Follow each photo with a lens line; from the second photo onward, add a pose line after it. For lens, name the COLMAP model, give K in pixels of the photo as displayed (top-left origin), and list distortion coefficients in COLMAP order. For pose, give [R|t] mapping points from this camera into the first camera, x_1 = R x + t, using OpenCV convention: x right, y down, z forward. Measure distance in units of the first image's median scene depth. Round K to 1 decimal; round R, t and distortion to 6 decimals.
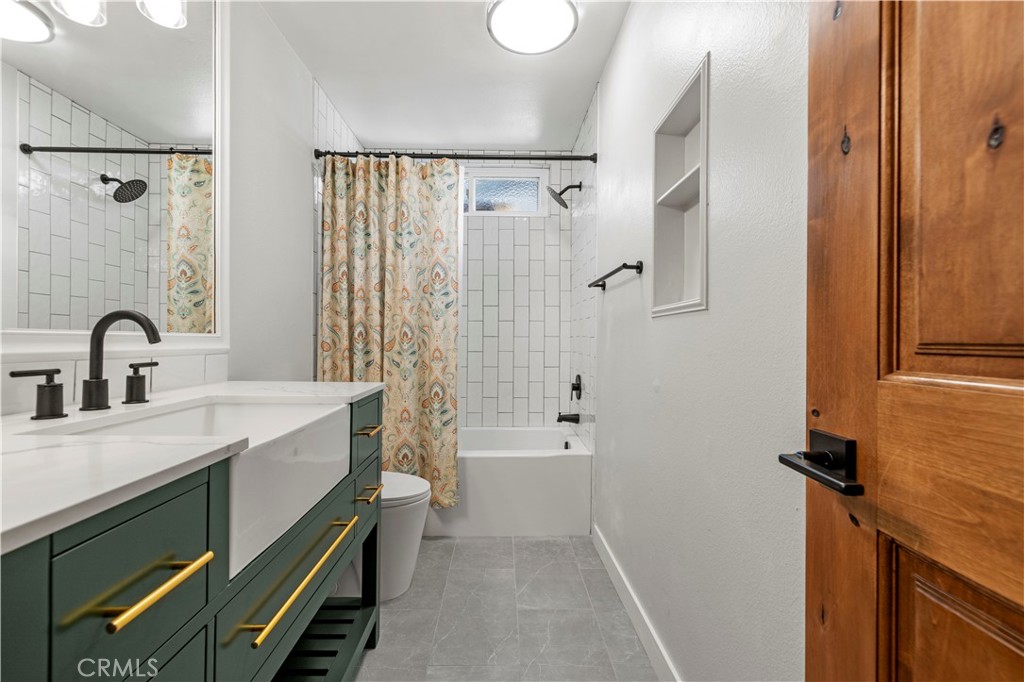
lens RADIAL K [[436.2, 0, 509.6], [0, 436.2, 339.8], [0, 0, 1]] dist [0.007109, -0.000271]
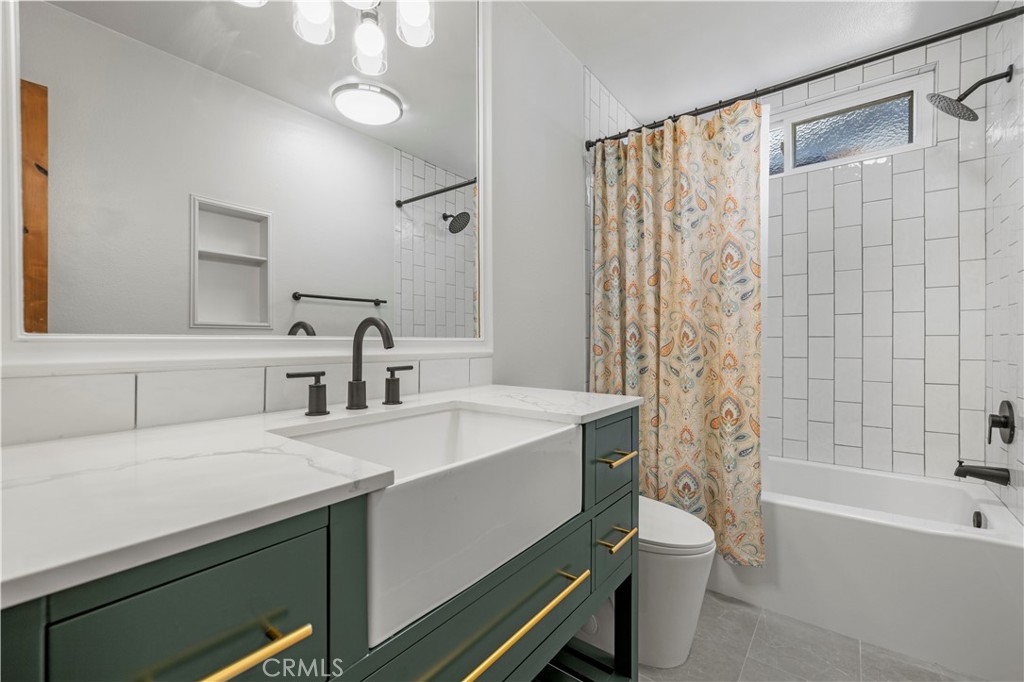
lens RADIAL K [[436.2, 0, 508.6], [0, 436.2, 341.6], [0, 0, 1]] dist [0.007109, -0.000271]
pose [[0.774944, -0.006088, -0.632001, 0.018647], [0.005948, 0.999980, -0.002341, -0.001572], [0.632002, -0.001945, 0.774964, 0.161959]]
